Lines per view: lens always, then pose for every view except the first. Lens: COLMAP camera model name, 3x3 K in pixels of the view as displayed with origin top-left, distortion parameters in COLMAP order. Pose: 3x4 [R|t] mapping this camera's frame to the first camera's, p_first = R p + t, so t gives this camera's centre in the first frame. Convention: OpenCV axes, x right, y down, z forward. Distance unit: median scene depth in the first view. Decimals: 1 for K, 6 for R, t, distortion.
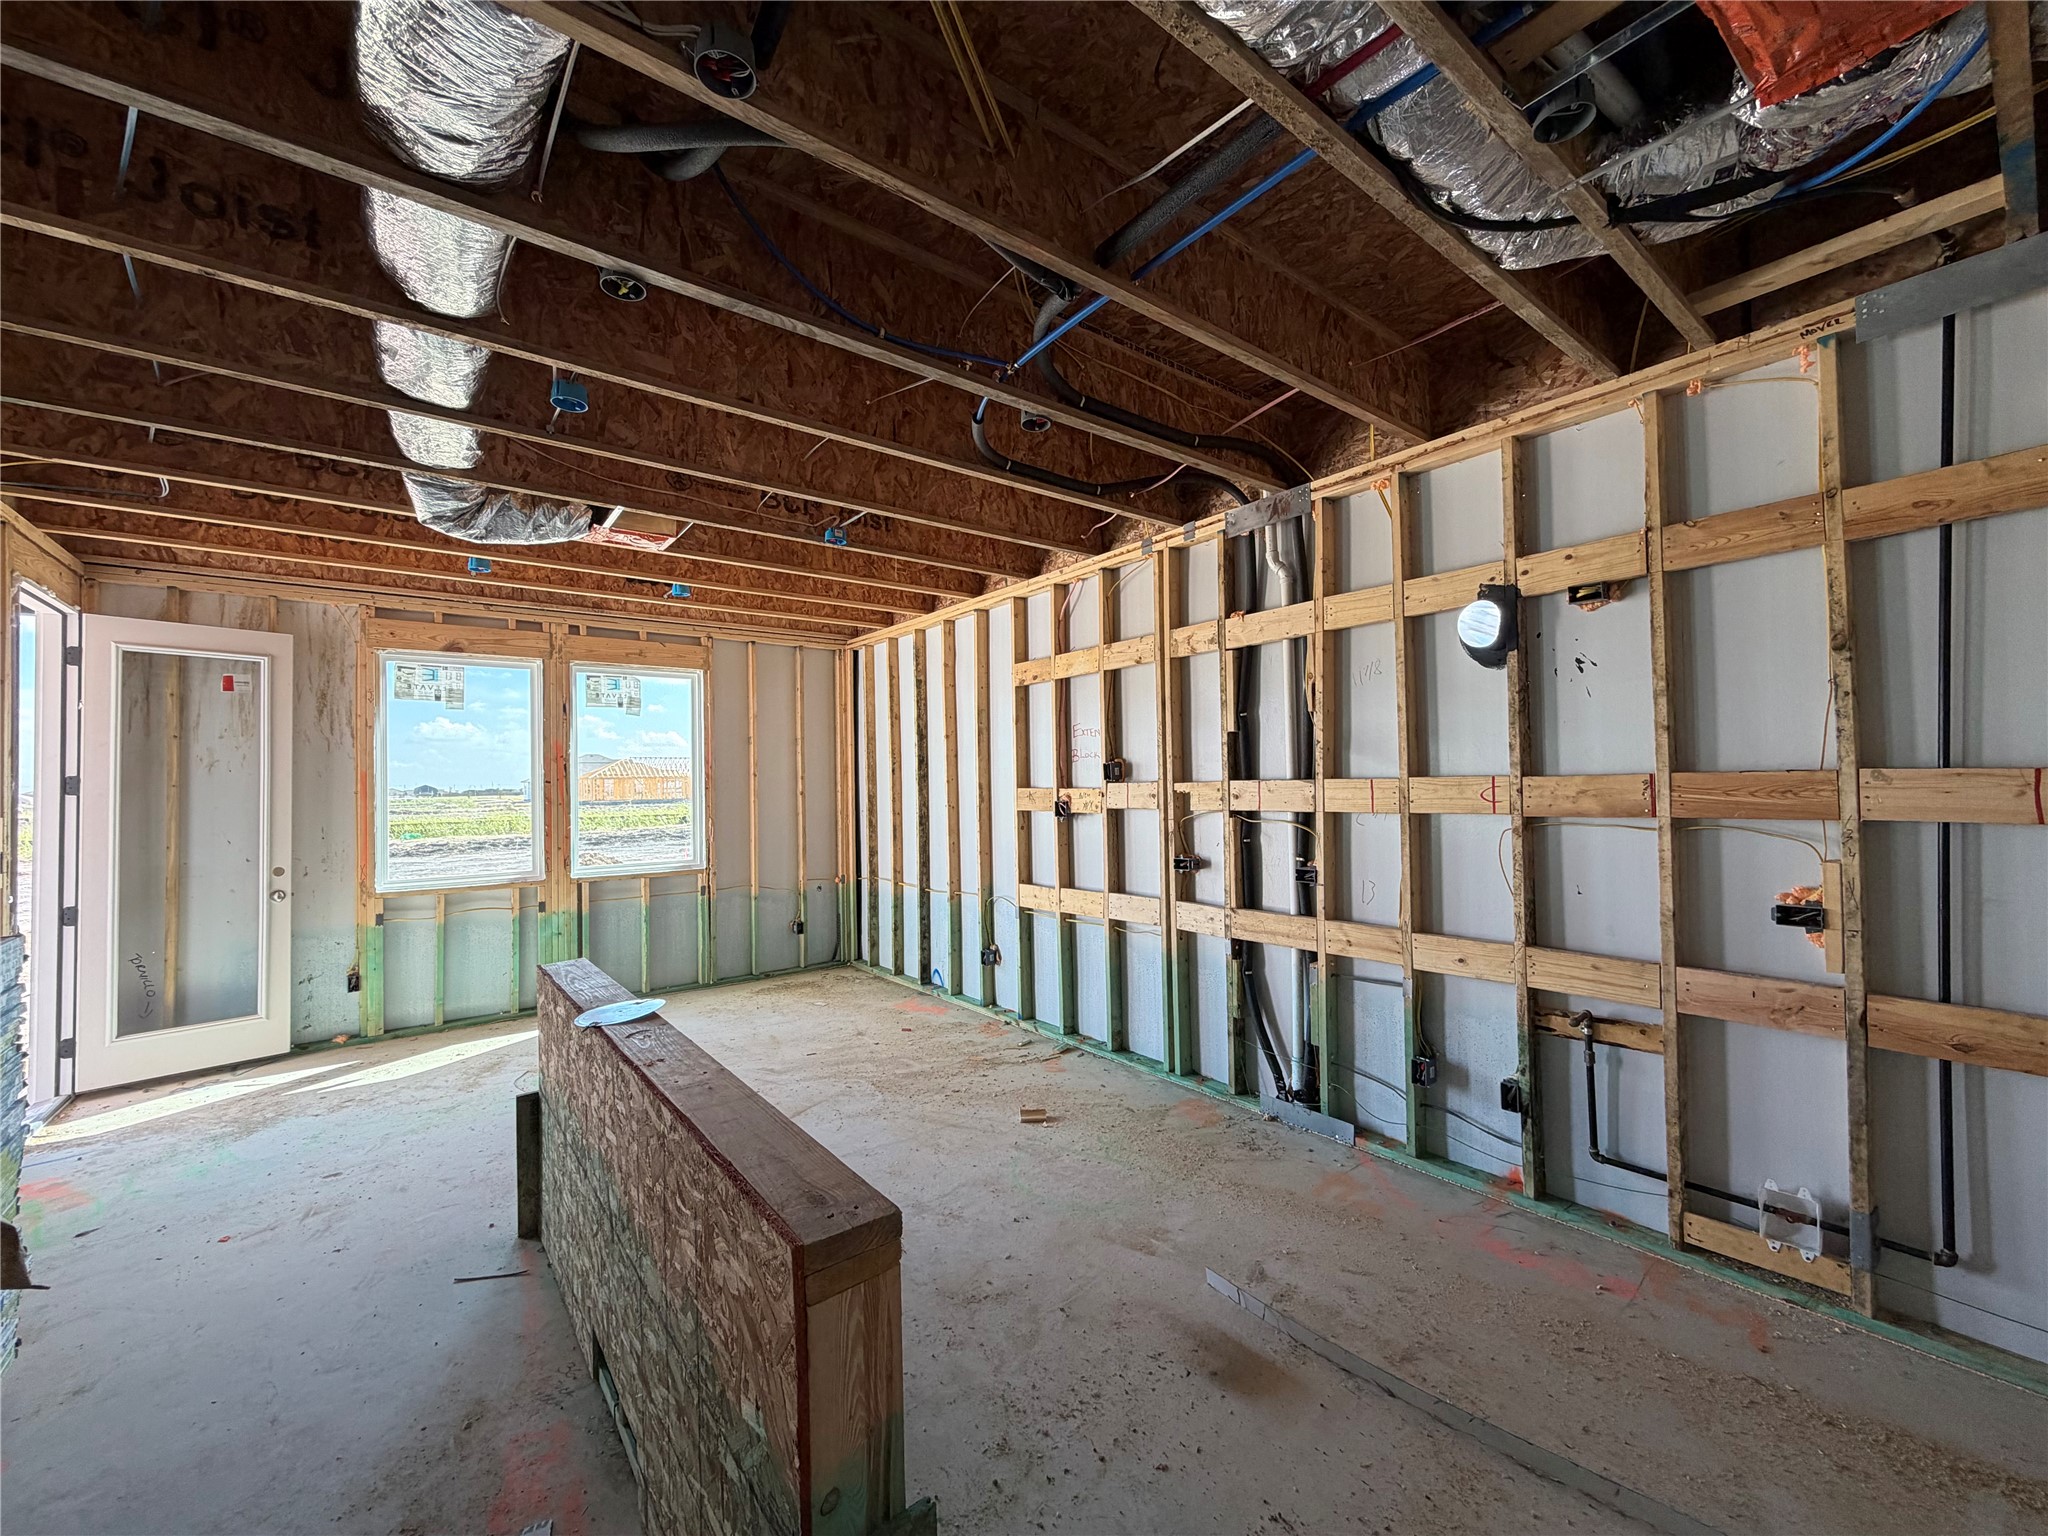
lens RADIAL K [[817.3, 0, 1021.4], [0, 817.3, 771.9], [0, 0, 1]] dist [-0.002046, 0.001232]
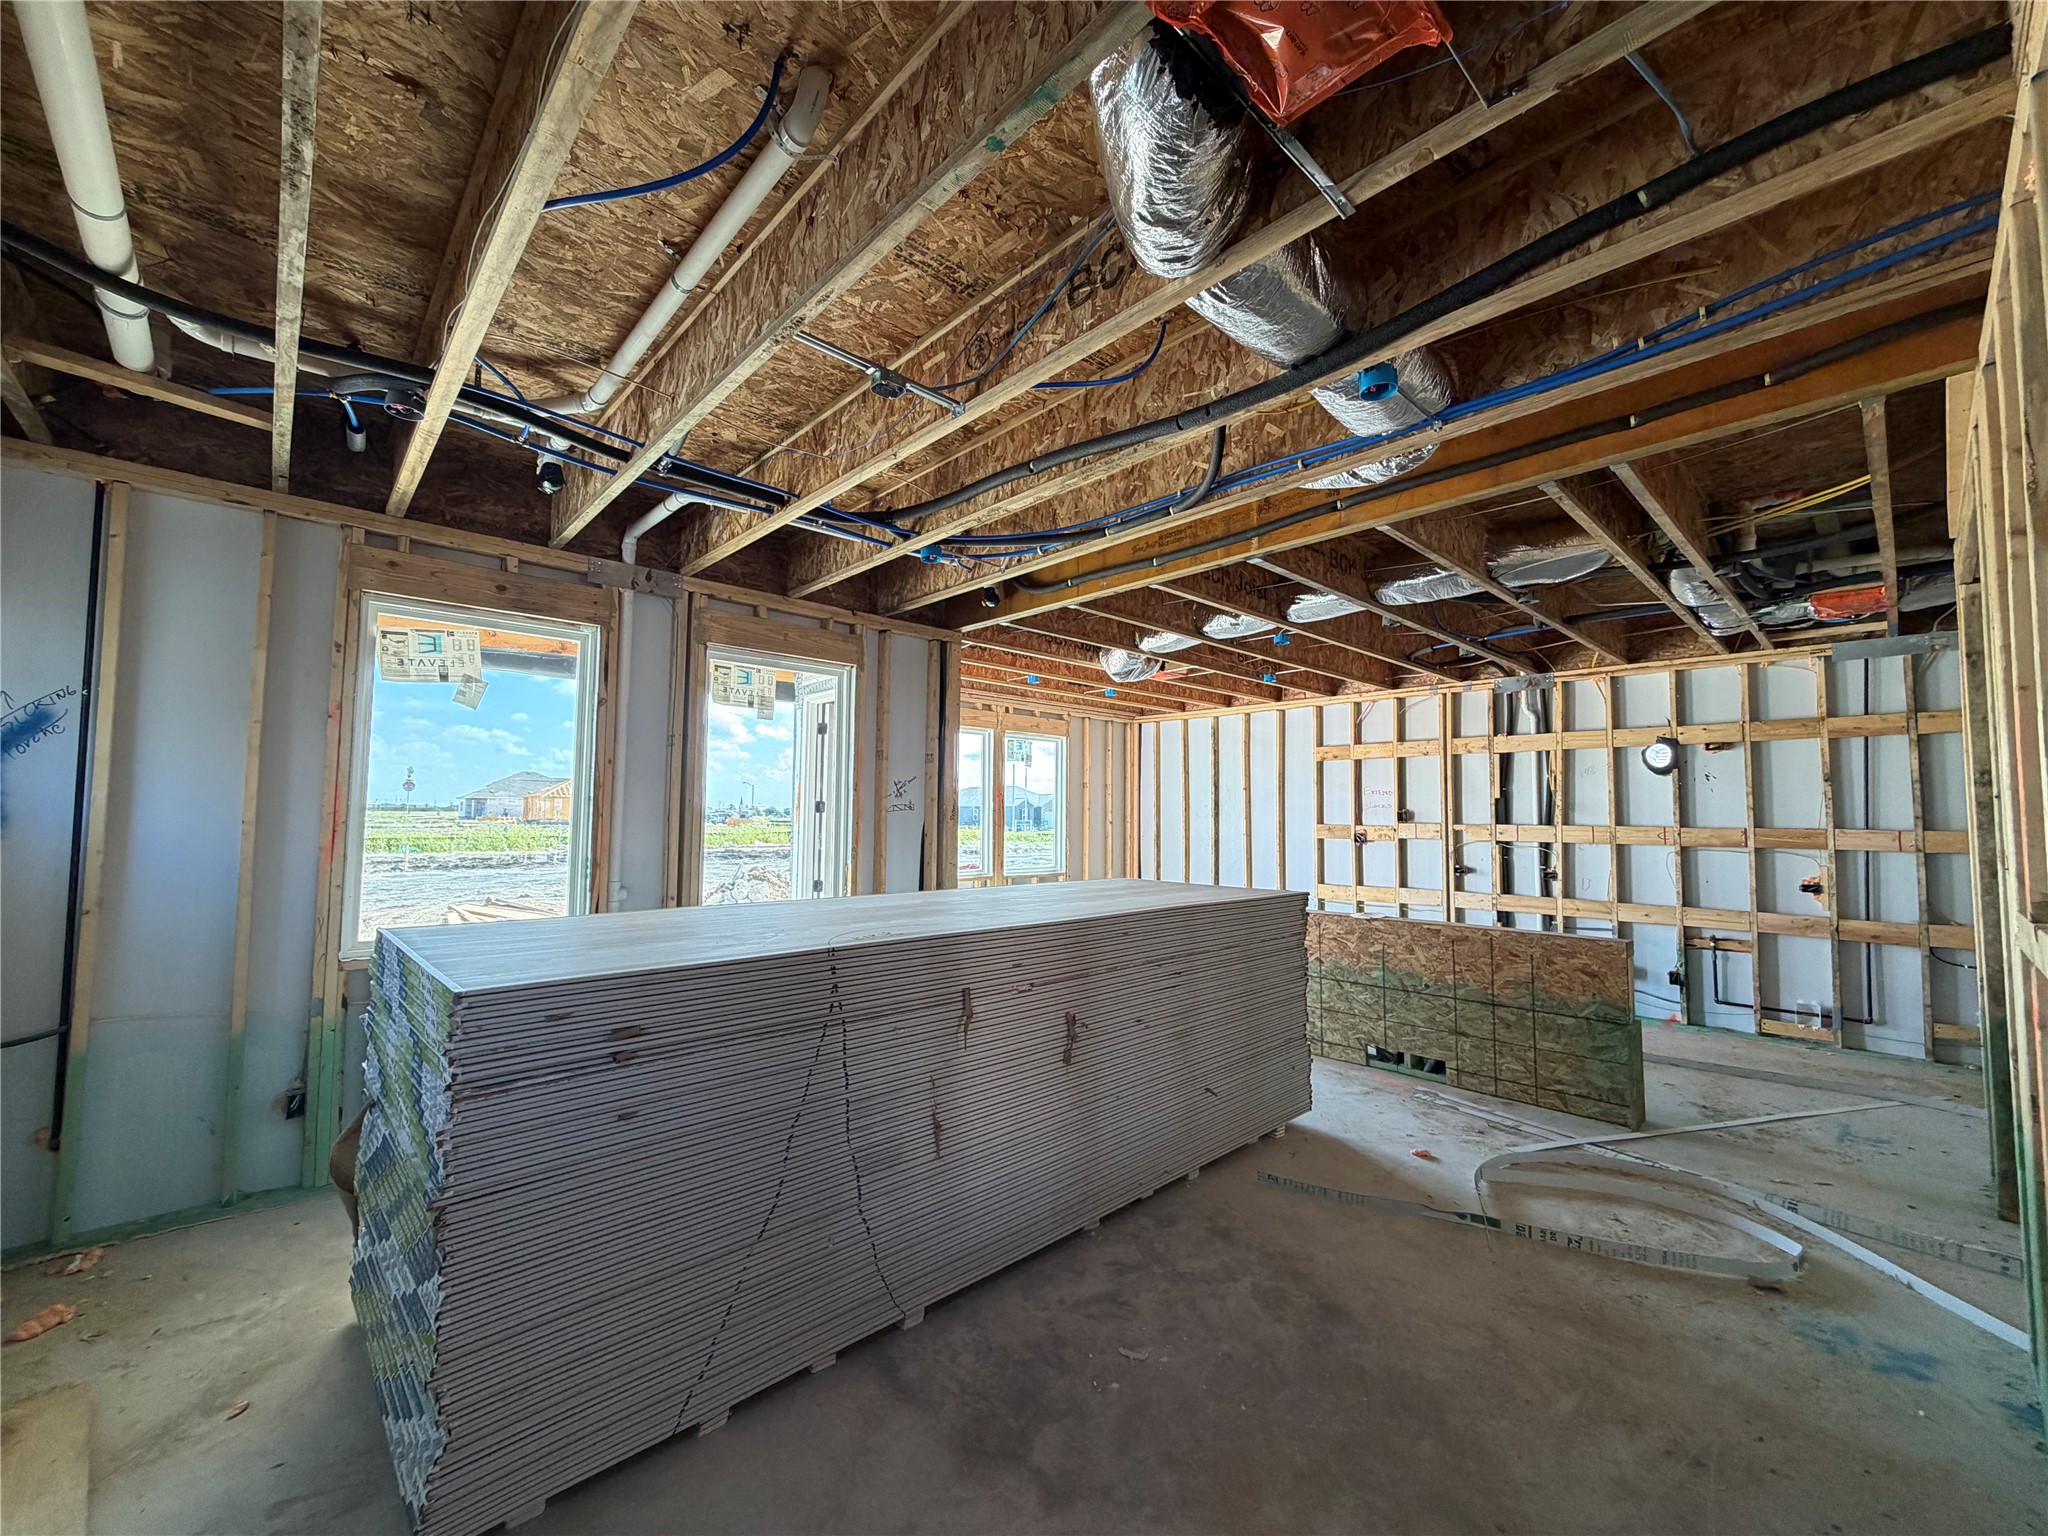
lens RADIAL K [[817.3, 0, 1023.3], [0, 817.3, 771.6], [0, 0, 1]] dist [-0.002046, 0.001232]
pose [[0.995990, 0.034738, 0.082447, -0.984834], [-0.031379, 0.998637, -0.041699, 0.001675], [-0.083783, 0.038945, 0.995723, -0.764993]]
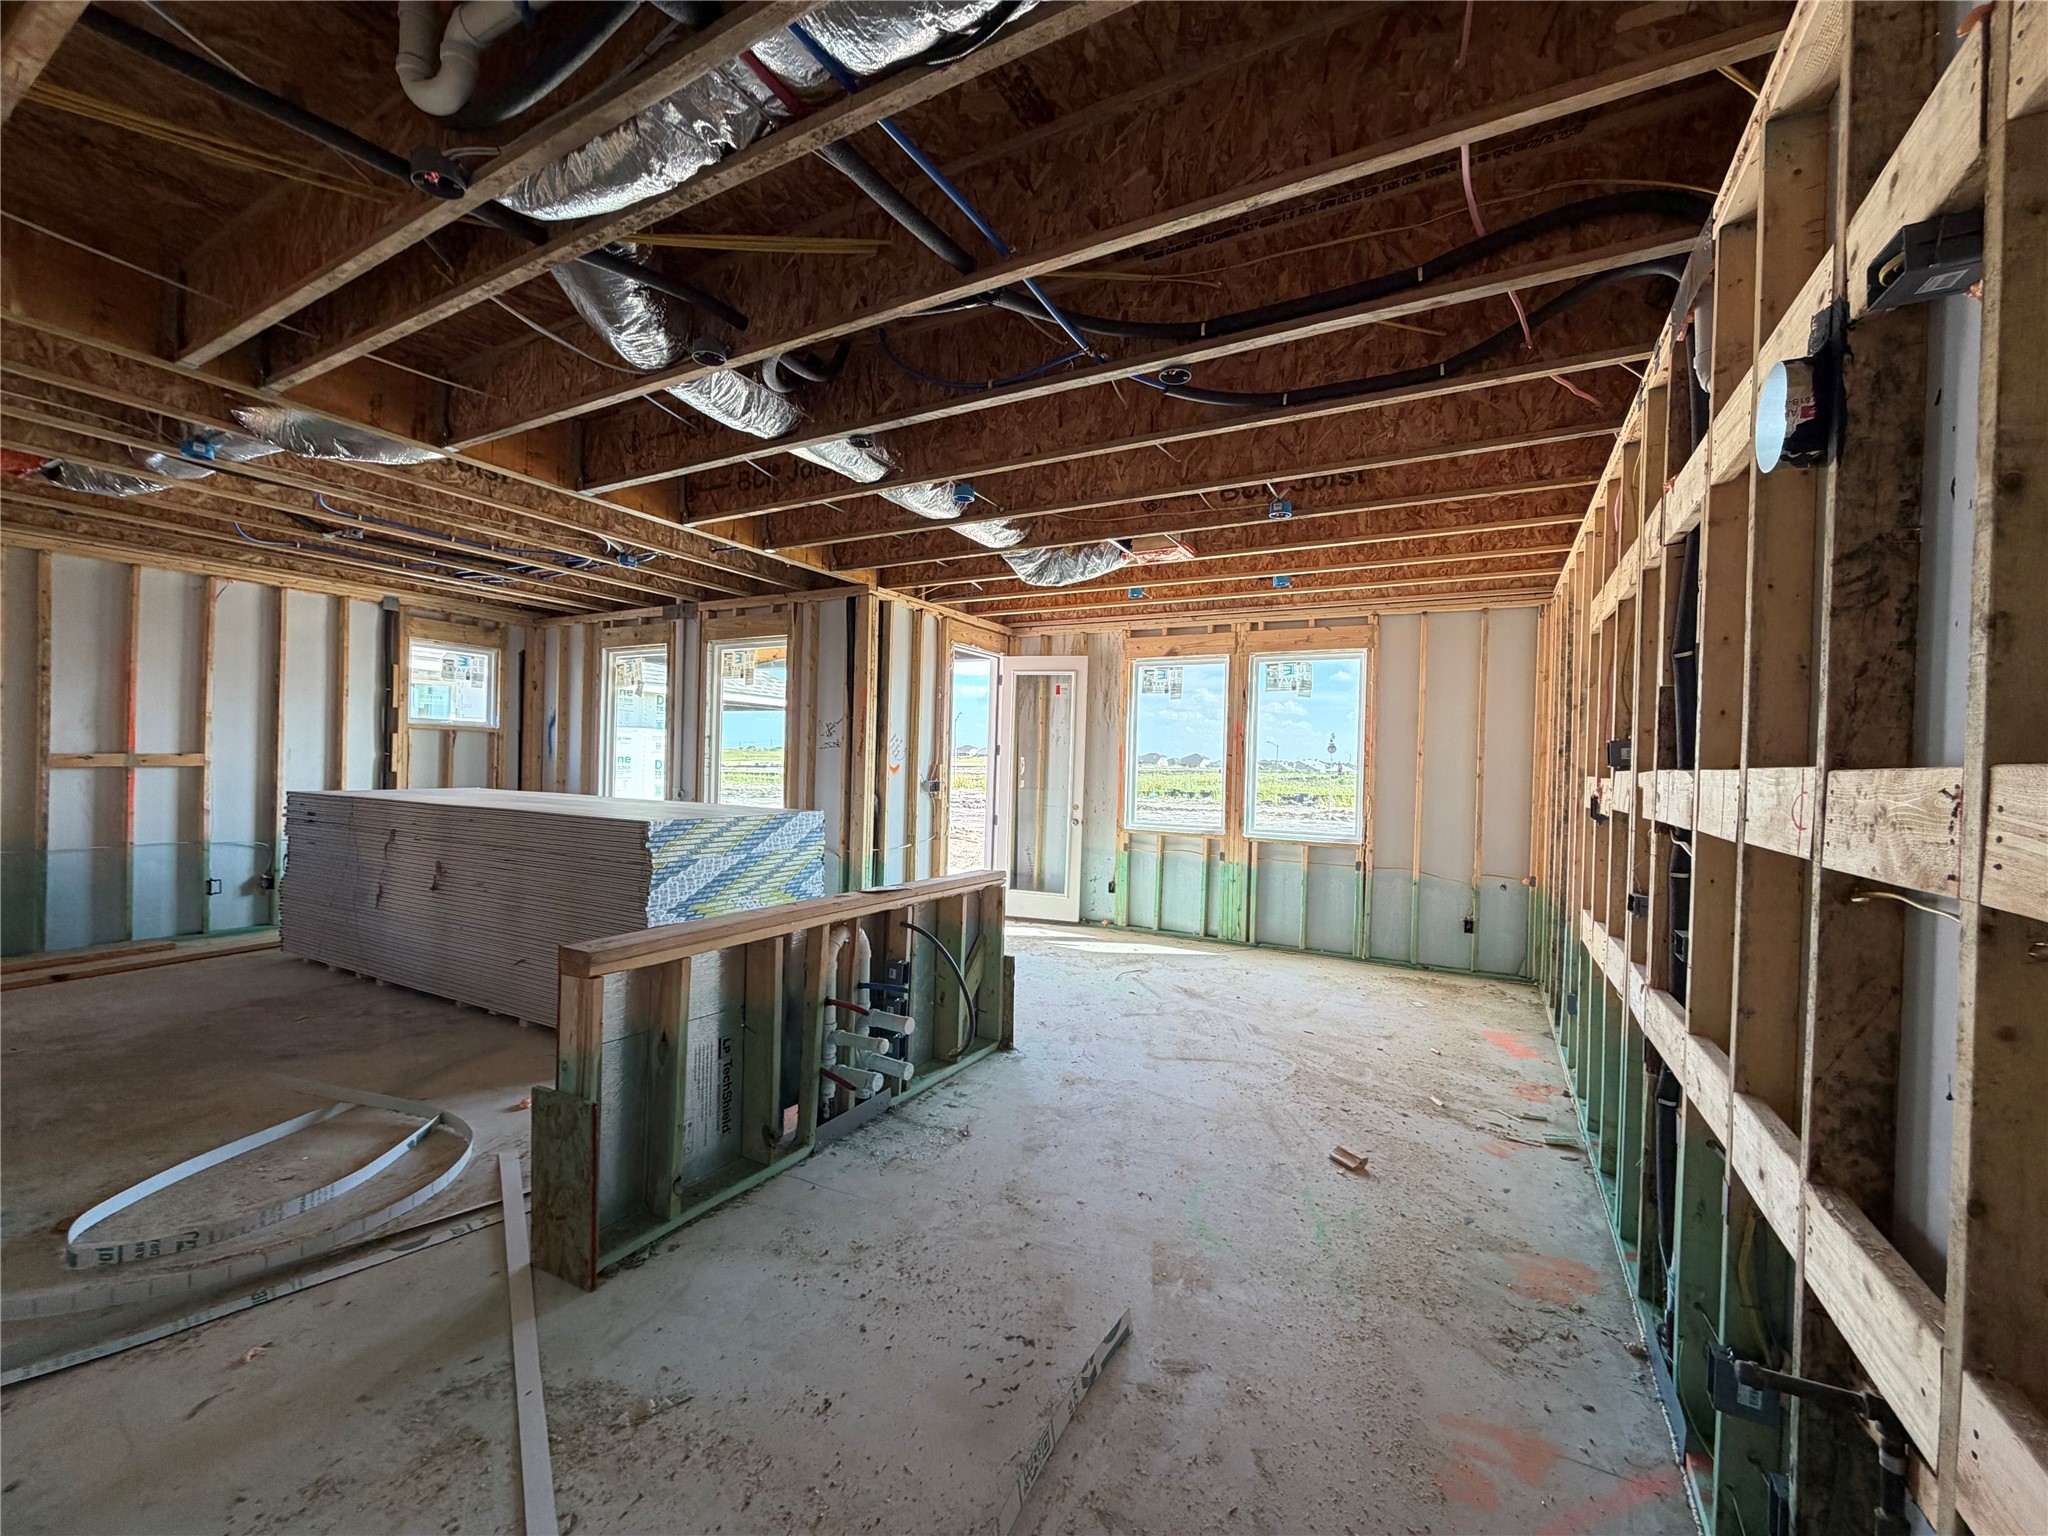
lens RADIAL K [[817.3, 0, 1021.1], [0, 817.3, 769.1], [0, 0, 1]] dist [-0.002046, 0.001232]
pose [[0.388681, 0.035904, -0.920672, 0.636396], [-0.019209, 0.999339, 0.030862, 0.002071], [0.921172, 0.005690, 0.389114, 0.360531]]
